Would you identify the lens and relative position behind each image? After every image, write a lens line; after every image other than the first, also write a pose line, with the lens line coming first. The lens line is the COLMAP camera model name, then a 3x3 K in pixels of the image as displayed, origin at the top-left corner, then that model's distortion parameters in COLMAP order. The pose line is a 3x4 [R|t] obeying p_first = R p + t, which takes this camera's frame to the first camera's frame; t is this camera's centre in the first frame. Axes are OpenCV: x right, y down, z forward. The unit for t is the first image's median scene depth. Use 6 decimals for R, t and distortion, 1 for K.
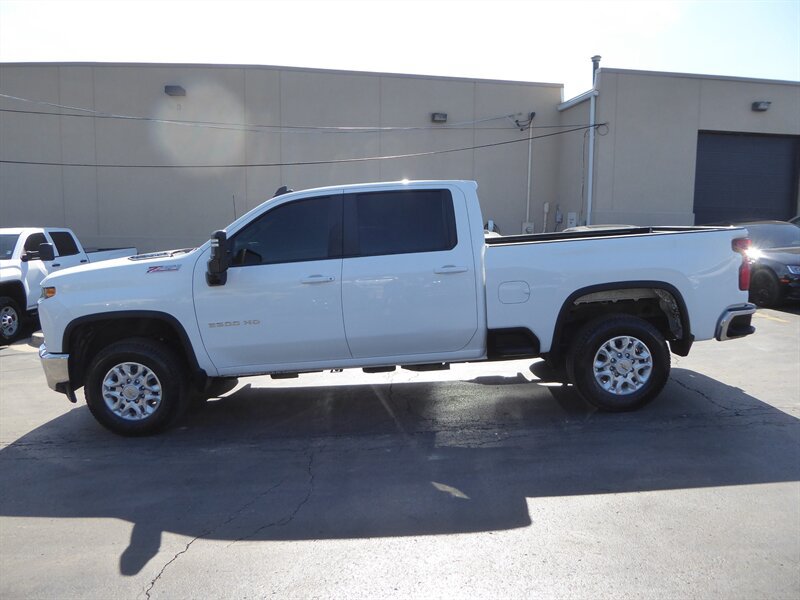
lens RADIAL K [[564.5, 0, 399.3], [0, 564.5, 302.2], [0, 0, 1]] dist [-0.017734, -0.002800]
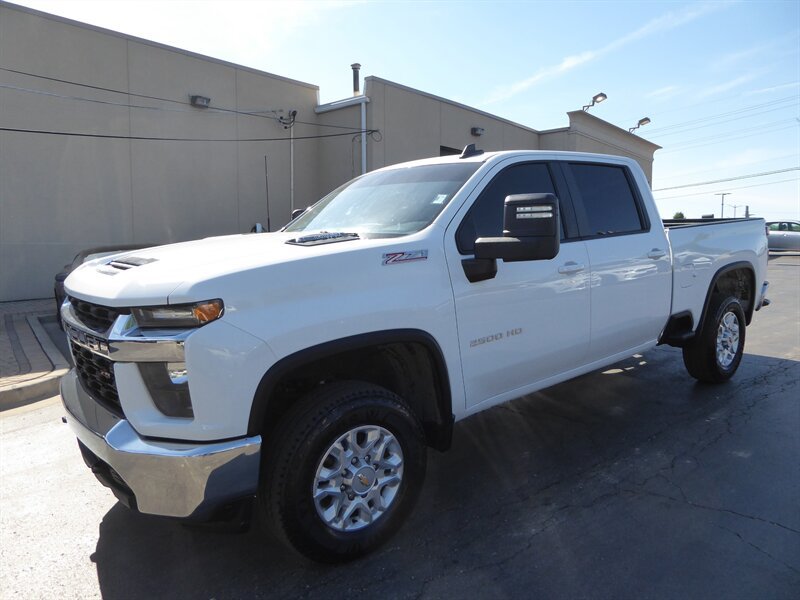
lens RADIAL K [[564.5, 0, 399.3], [0, 564.5, 299.4], [0, 0, 1]] dist [-0.017734, -0.002800]
pose [[0.791655, -0.061388, 0.607876, -0.245531], [0.078007, 0.996952, -0.000912, -0.004647], [-0.605968, 0.048140, 0.794031, 0.166591]]
